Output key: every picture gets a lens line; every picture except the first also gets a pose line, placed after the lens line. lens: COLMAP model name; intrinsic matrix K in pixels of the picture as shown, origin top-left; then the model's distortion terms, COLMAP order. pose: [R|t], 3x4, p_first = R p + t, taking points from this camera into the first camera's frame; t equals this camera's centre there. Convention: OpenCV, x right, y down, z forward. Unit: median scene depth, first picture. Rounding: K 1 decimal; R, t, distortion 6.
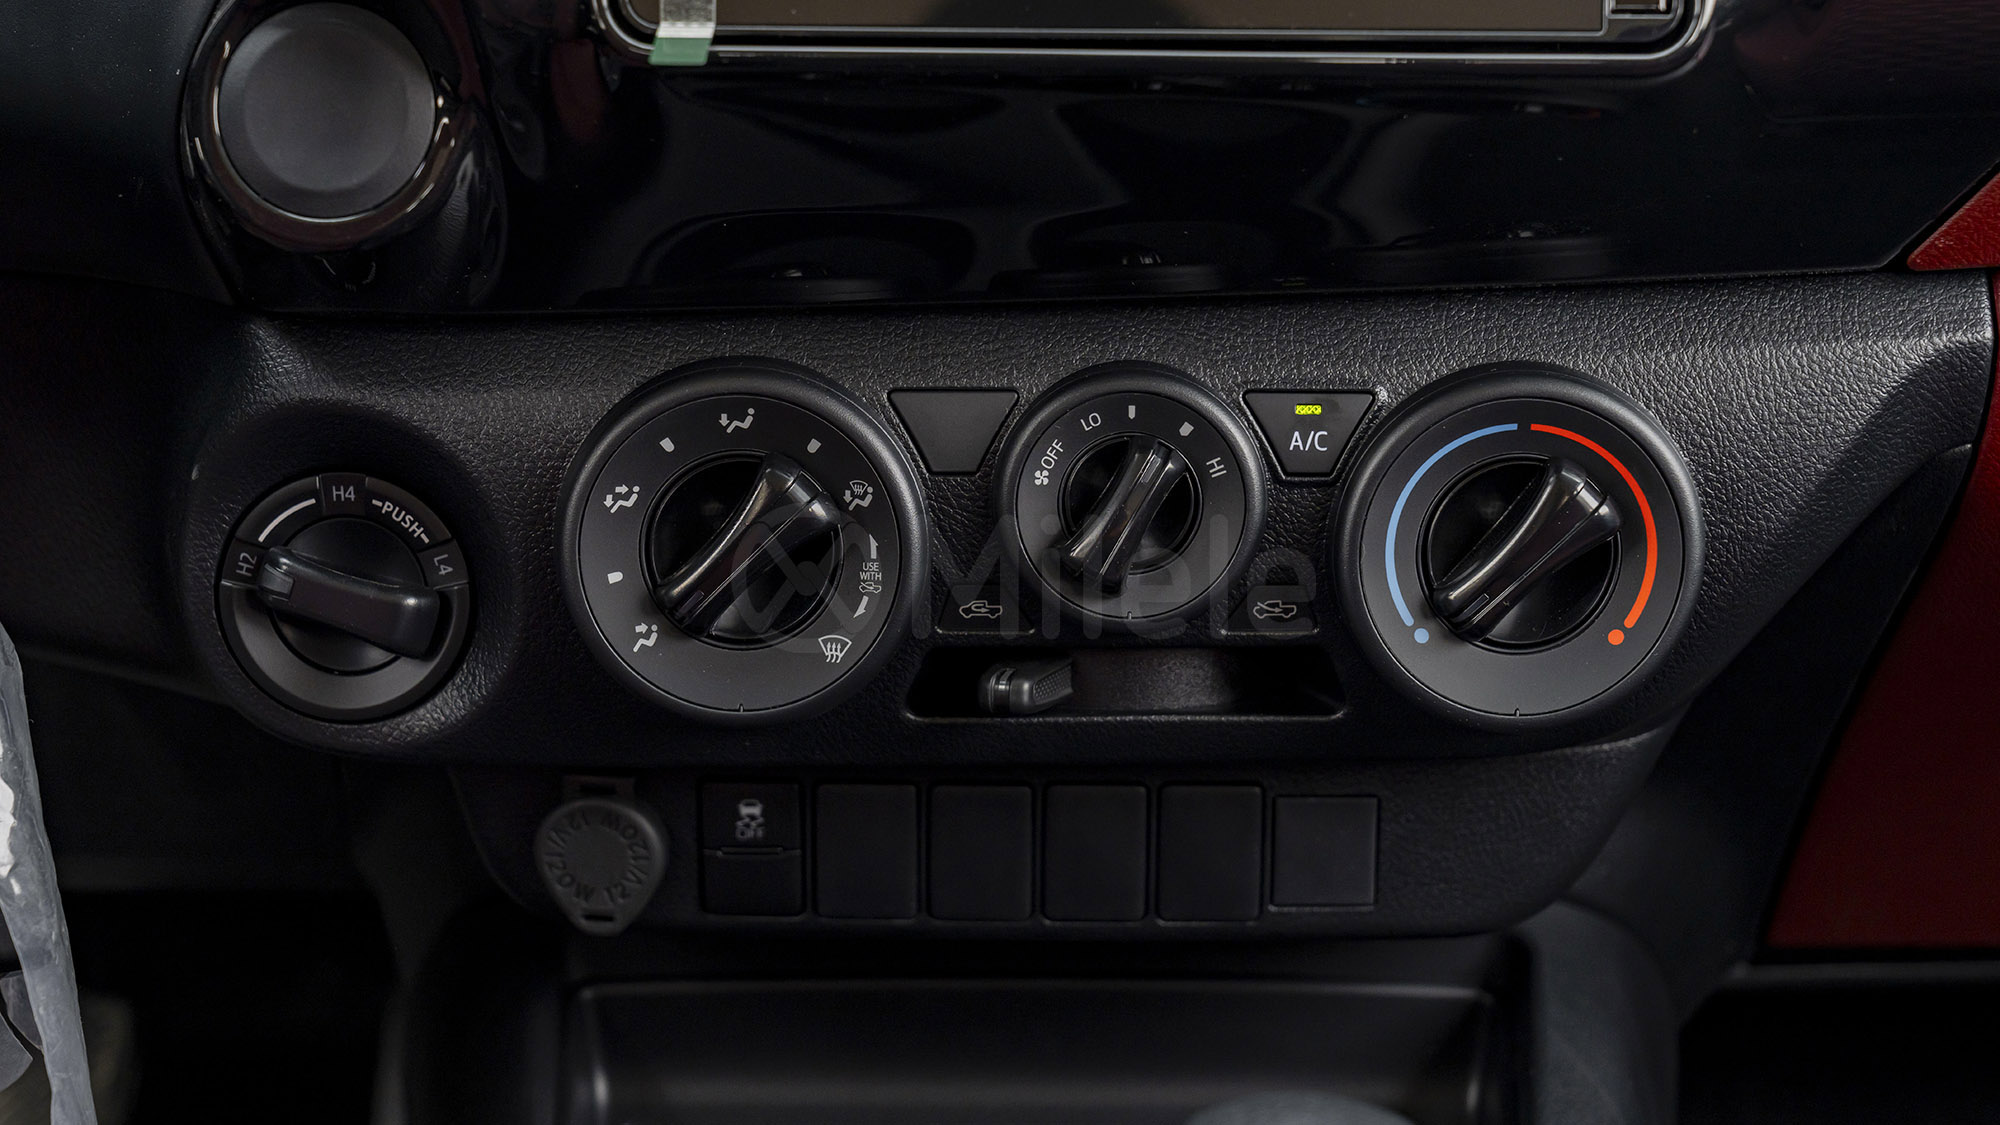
lens RADIAL K [[3160.7, 0, 987.0], [0, 3160.7, 550.1], [0, 0, 1]] dist [0.021137, 0.000000]
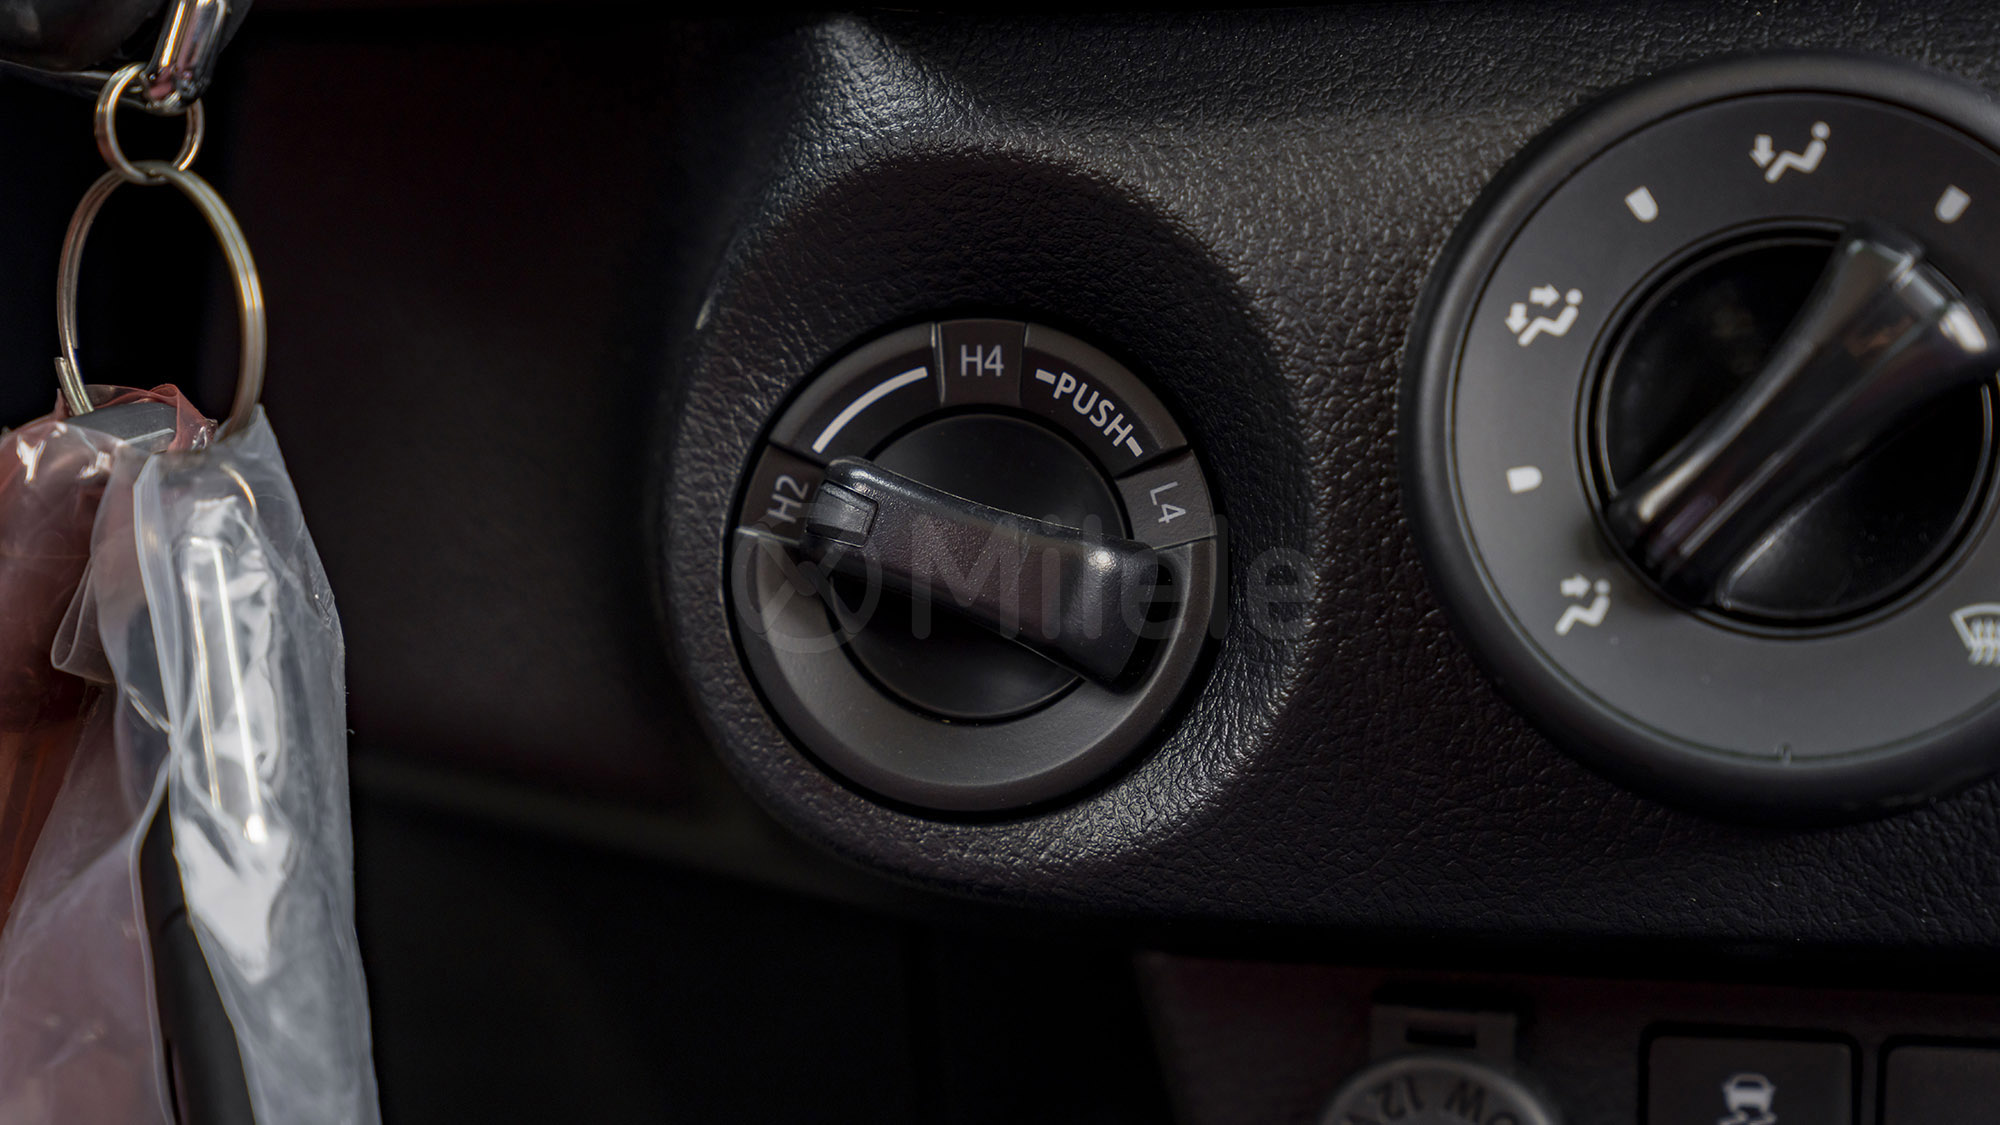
lens RADIAL K [[3975.9, 0, 986.9], [0, 3975.9, 555.1], [0, 0, 1]] dist [0.027031, 0.000000]
pose [[0.981323, 0.013093, -0.191921, -0.080457], [-0.056801, 0.972919, -0.224060, 0.159798], [0.183790, 0.230776, 0.955491, 0.401469]]
